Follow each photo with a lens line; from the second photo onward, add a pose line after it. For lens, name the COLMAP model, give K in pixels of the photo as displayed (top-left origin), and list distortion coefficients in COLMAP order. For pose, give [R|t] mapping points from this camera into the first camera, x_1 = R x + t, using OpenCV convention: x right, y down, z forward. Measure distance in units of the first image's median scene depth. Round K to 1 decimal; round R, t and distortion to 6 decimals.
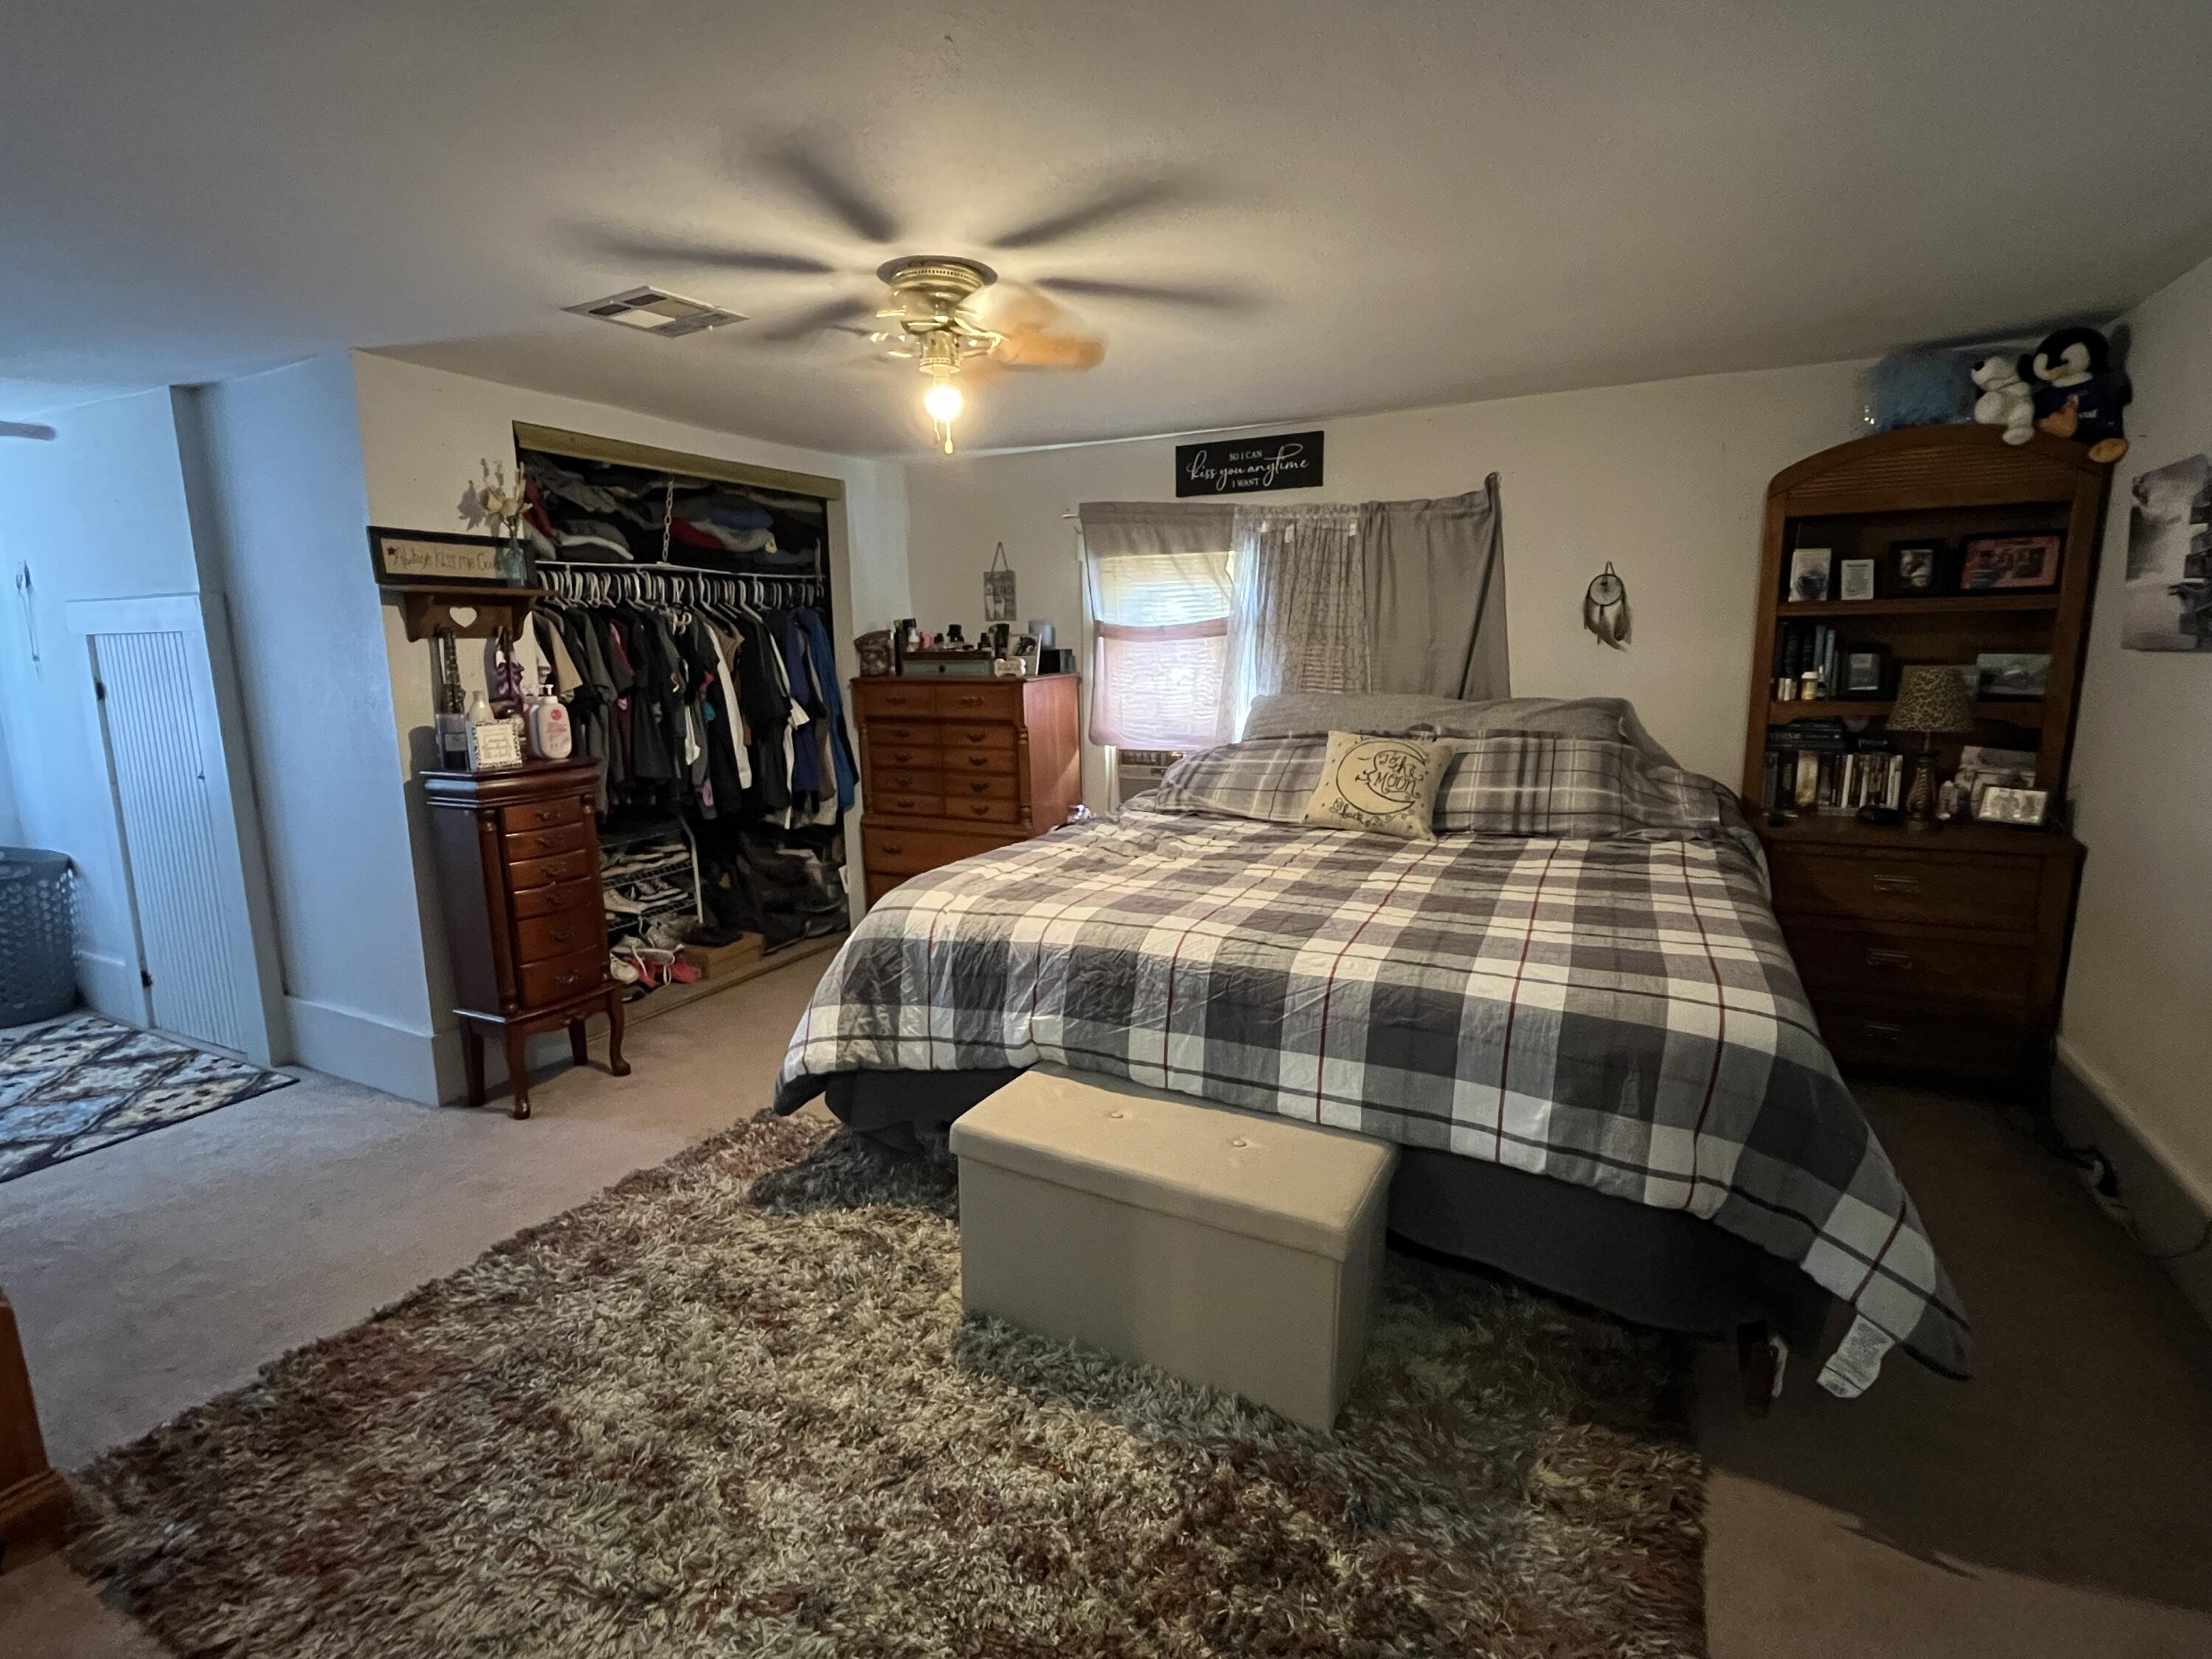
lens RADIAL K [[1065.5, 0, 1095.2], [0, 1065.5, 830.4], [0, 0, 1]] dist [-0.005689, 0.000310]
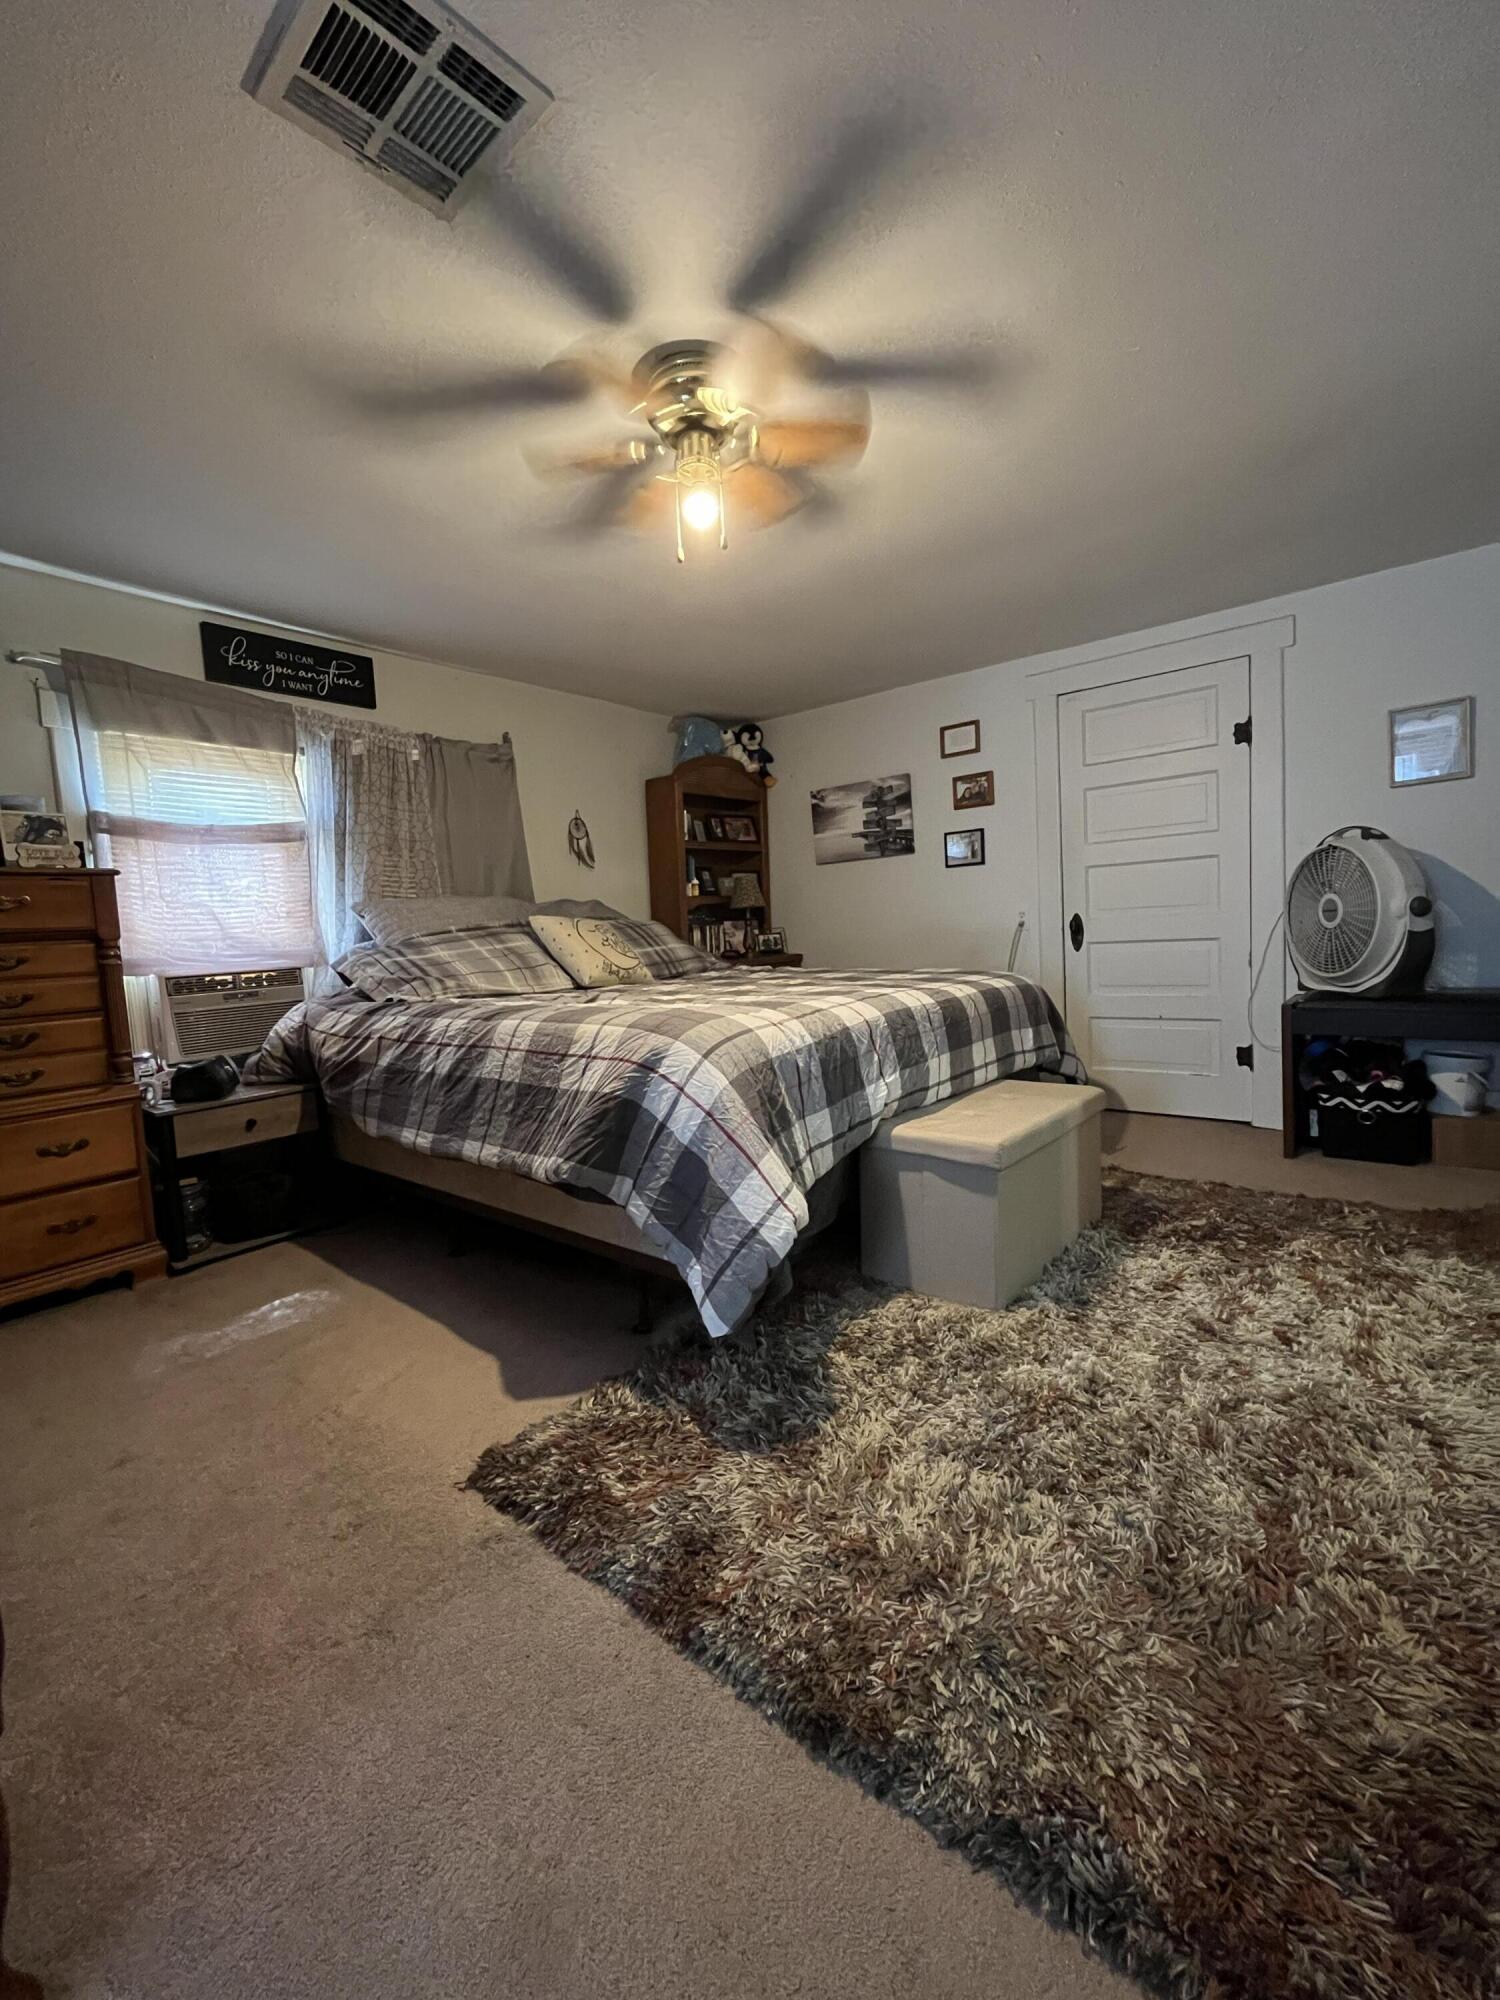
lens RADIAL K [[812.4, 0, 743.7], [0, 812.4, 999.2], [0, 0, 1]] dist [-0.001740, -0.000174]
pose [[0.206877, -0.082838, 0.974854, -0.548015], [0.218013, 0.975259, 0.036607, 0.012438], [-0.953767, 0.204957, 0.219819, 0.541954]]
